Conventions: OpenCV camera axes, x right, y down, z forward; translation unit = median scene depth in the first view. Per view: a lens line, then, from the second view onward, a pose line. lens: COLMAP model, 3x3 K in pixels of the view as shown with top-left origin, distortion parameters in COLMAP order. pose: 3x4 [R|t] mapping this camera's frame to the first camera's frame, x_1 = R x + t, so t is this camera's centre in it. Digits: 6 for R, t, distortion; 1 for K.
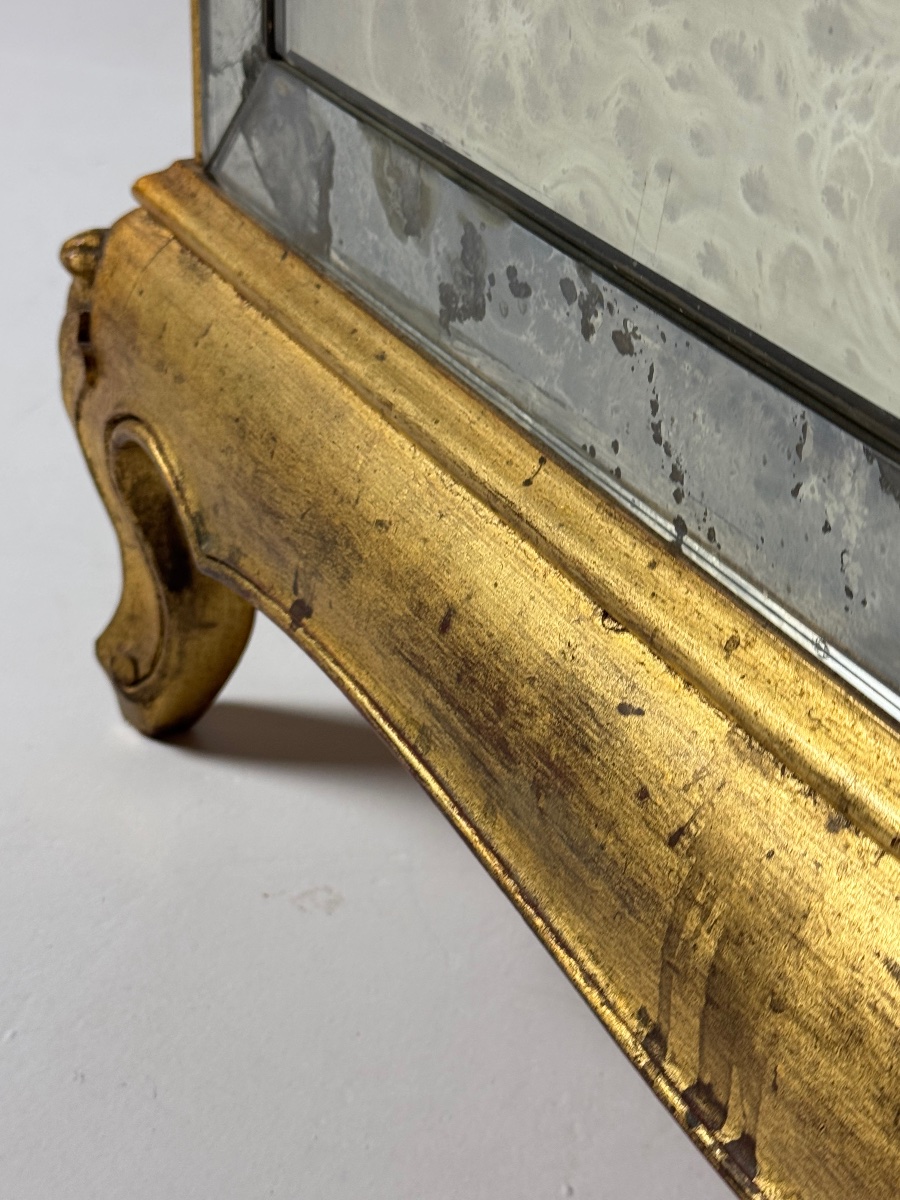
lens RADIAL K [[2080.1, 0, 397.4], [0, 2080.1, 663.3], [0, 0, 1]] dist [0.047218, 0.000000]
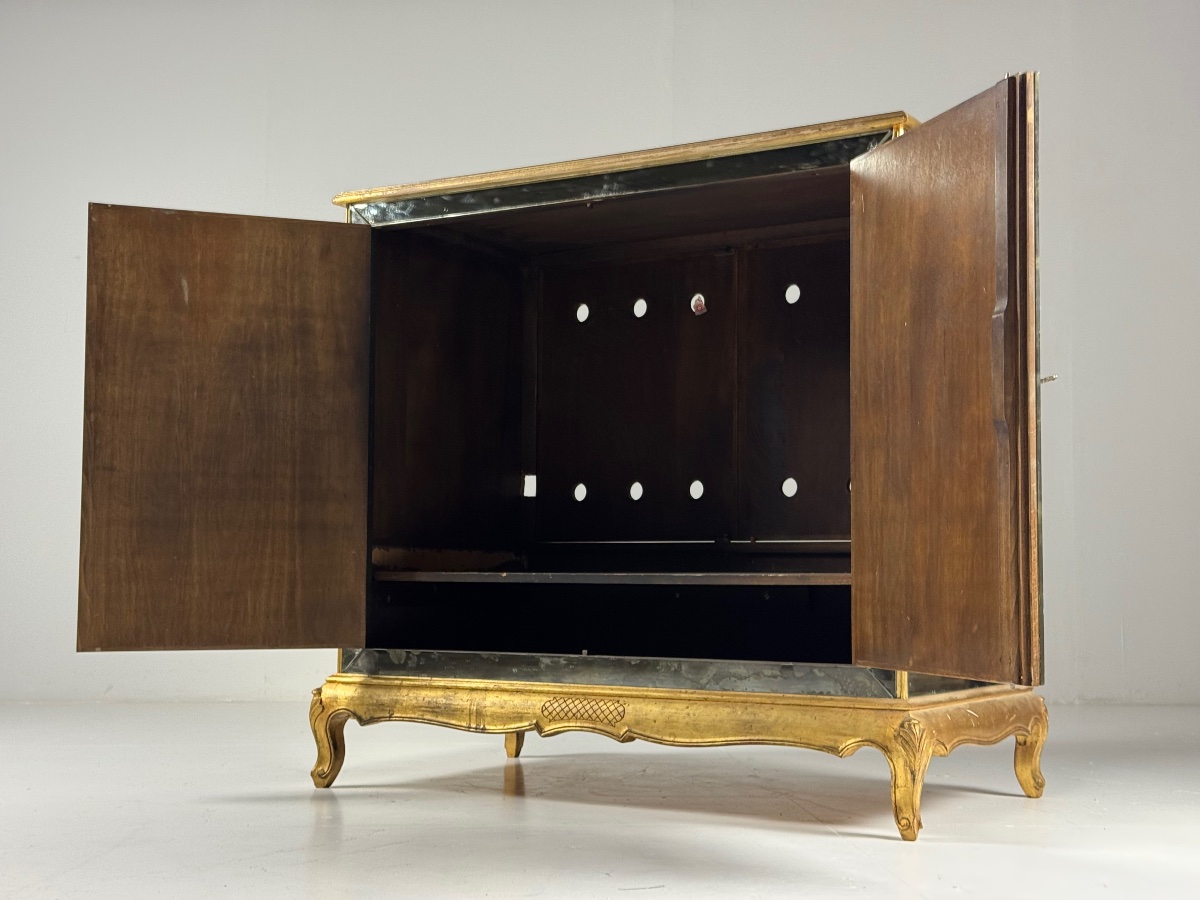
lens RADIAL K [[1680.4, 0, 598.1], [0, 1680.4, 452.7], [0, 0, 1]] dist [0.081037, 0.000000]
pose [[0.844592, 0.028887, 0.534631, -3.083901], [0.288386, 0.816774, -0.499714, 2.803462], [-0.451107, 0.576235, 0.681510, -4.494855]]
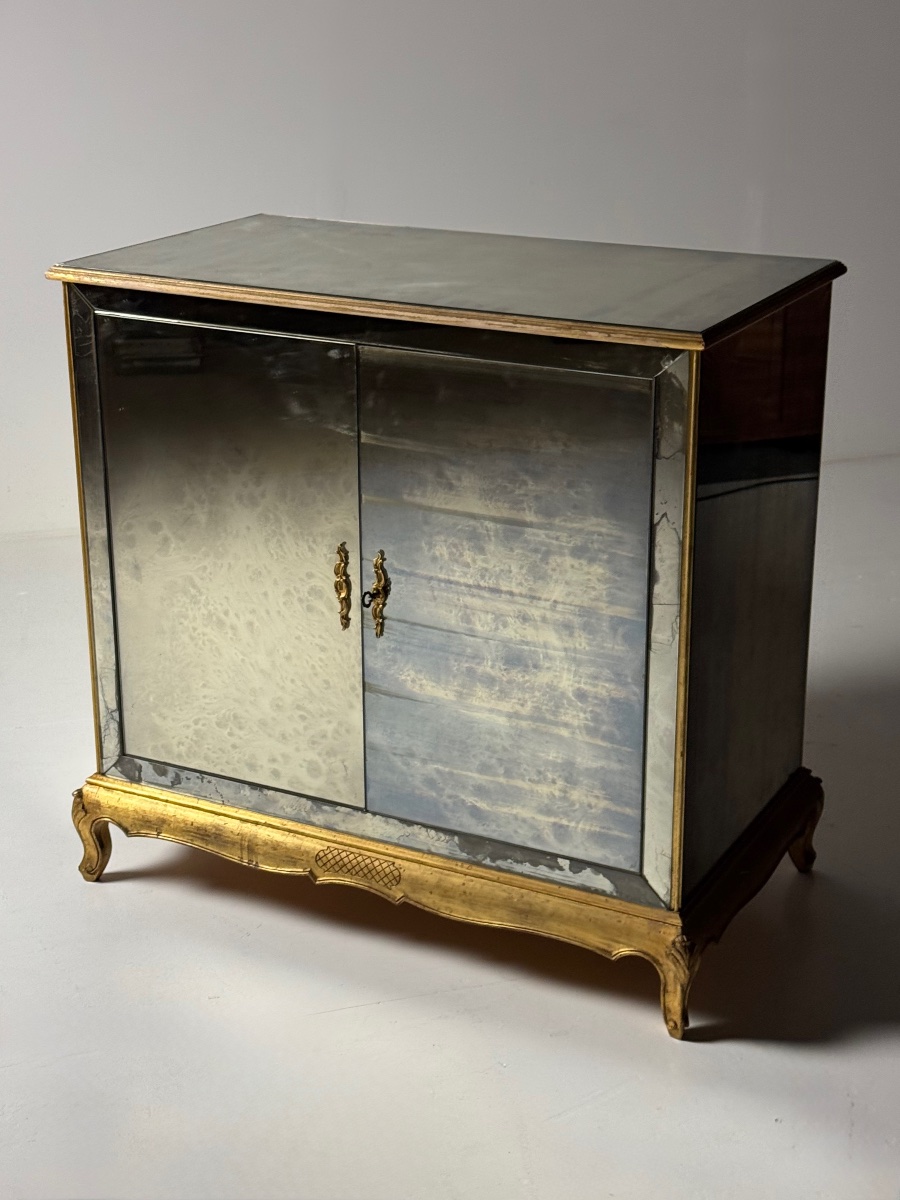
lens RADIAL K [[1995.3, 0, 454.6], [0, 1995.3, 597.8], [0, 0, 1]] dist [0.094181, 0.000000]
pose [[0.812447, -0.218496, 0.540546, -3.238085], [0.321031, 0.941569, -0.101920, 0.278781], [-0.486692, 0.256336, 0.835118, -6.296916]]
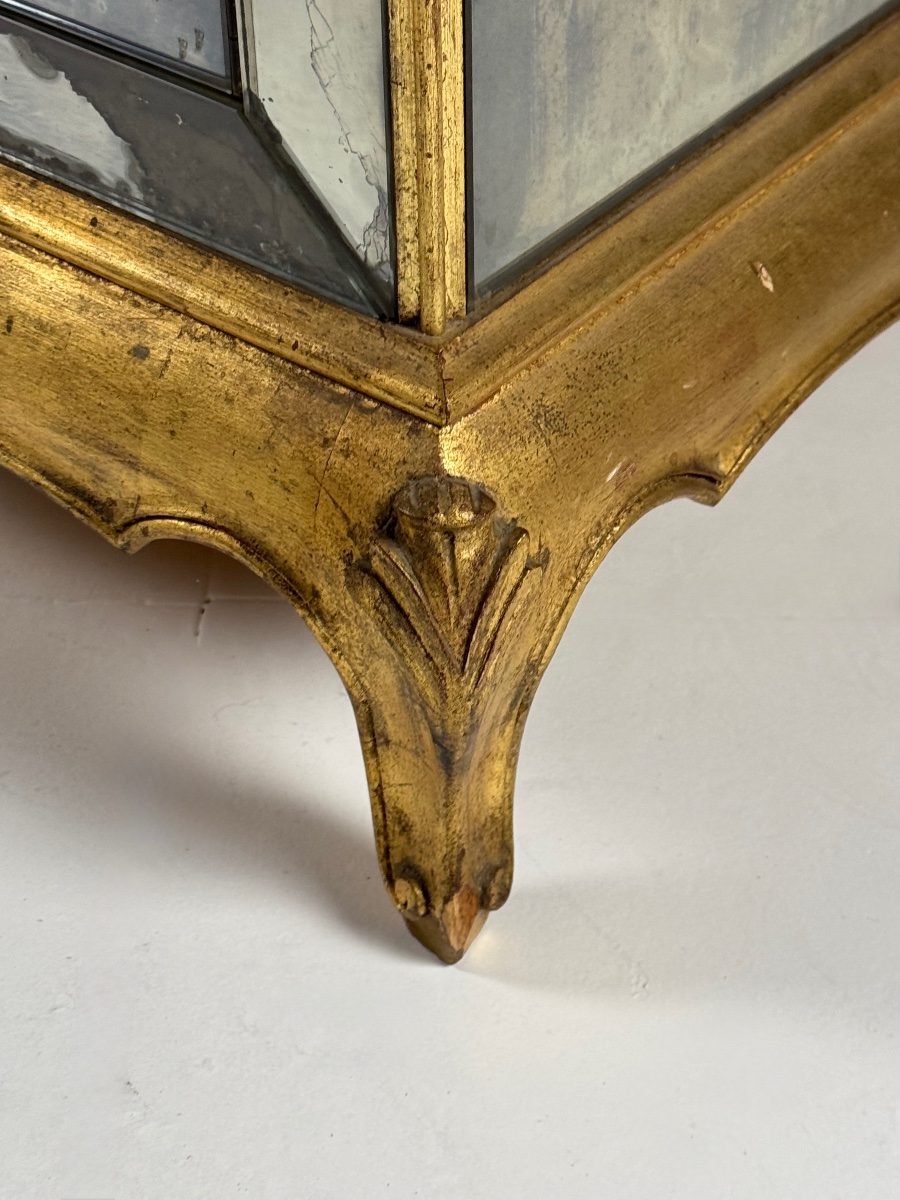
lens RADIAL K [[2312.2, 0, 450.6], [0, 2312.2, 599.5], [0, 0, 1]] dist [0.231168, 0.000000]
pose [[0.904945, -0.293132, 0.308462, 0.545753], [0.248337, 0.952447, 0.176558, 0.766394], [-0.345549, -0.083173, 0.934708, -1.764841]]
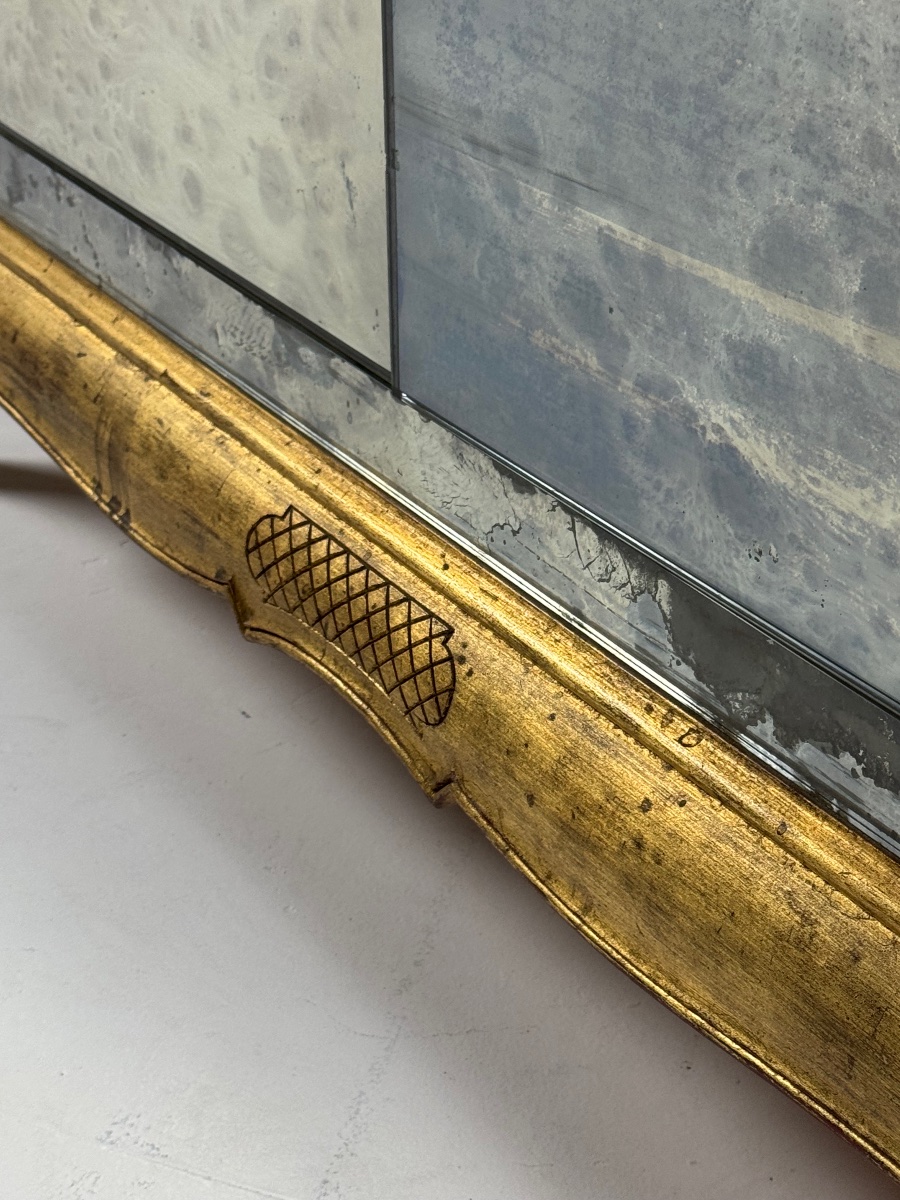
lens RADIAL K [[2312.2, 0, 456.0], [0, 2312.2, 602.2], [0, 0, 1]] dist [0.231168, 0.000000]
pose [[0.994535, -0.073466, 0.074181, 0.313175], [0.076764, 0.996137, -0.042631, 0.441755], [-0.070763, 0.048093, 0.996333, -1.636031]]
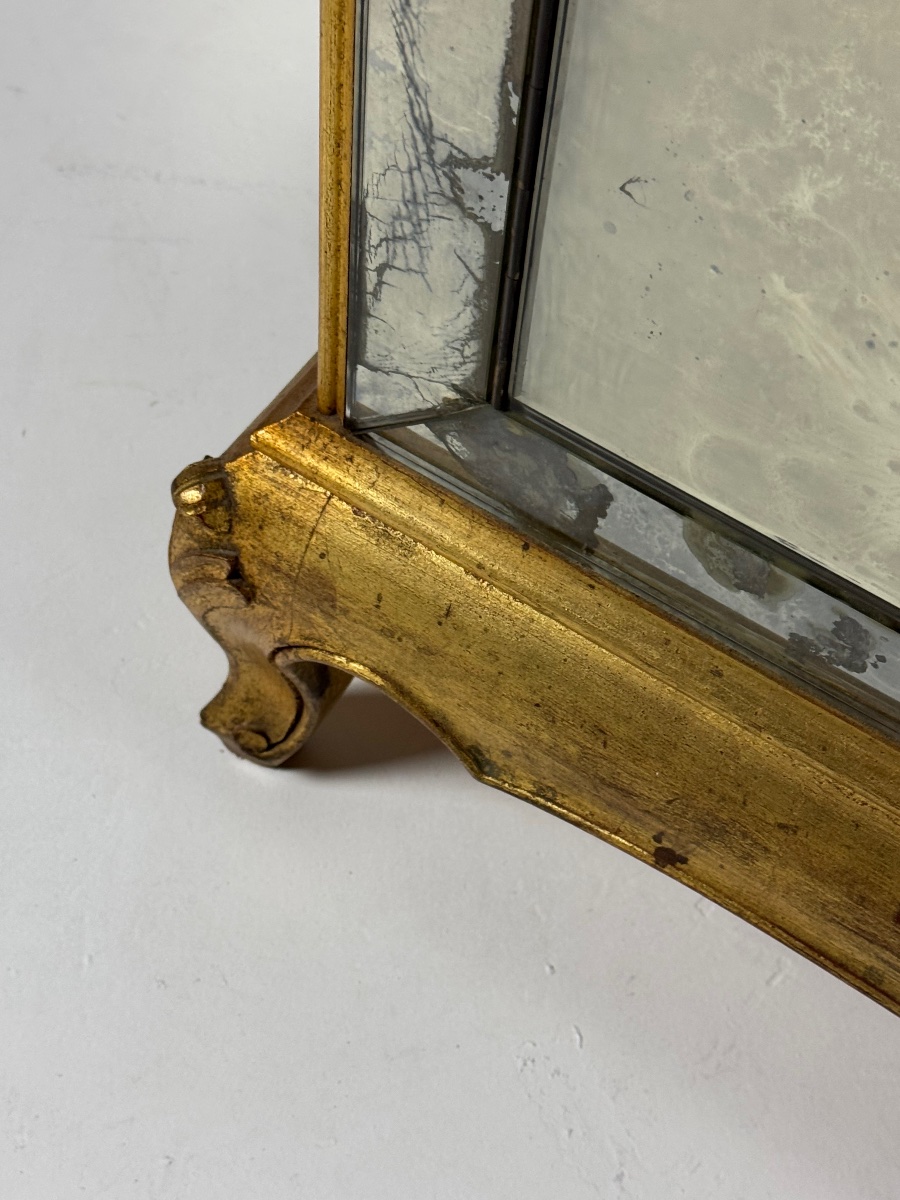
lens RADIAL K [[1987.3, 0, 449.2], [0, 1987.3, 600.9], [0, 0, 1]] dist [0.006097, 0.000000]
pose [[0.864812, -0.408987, 0.291254, -0.523257], [0.227632, 0.836407, 0.498605, -0.909174], [-0.447530, -0.364901, 0.816434, 0.246999]]
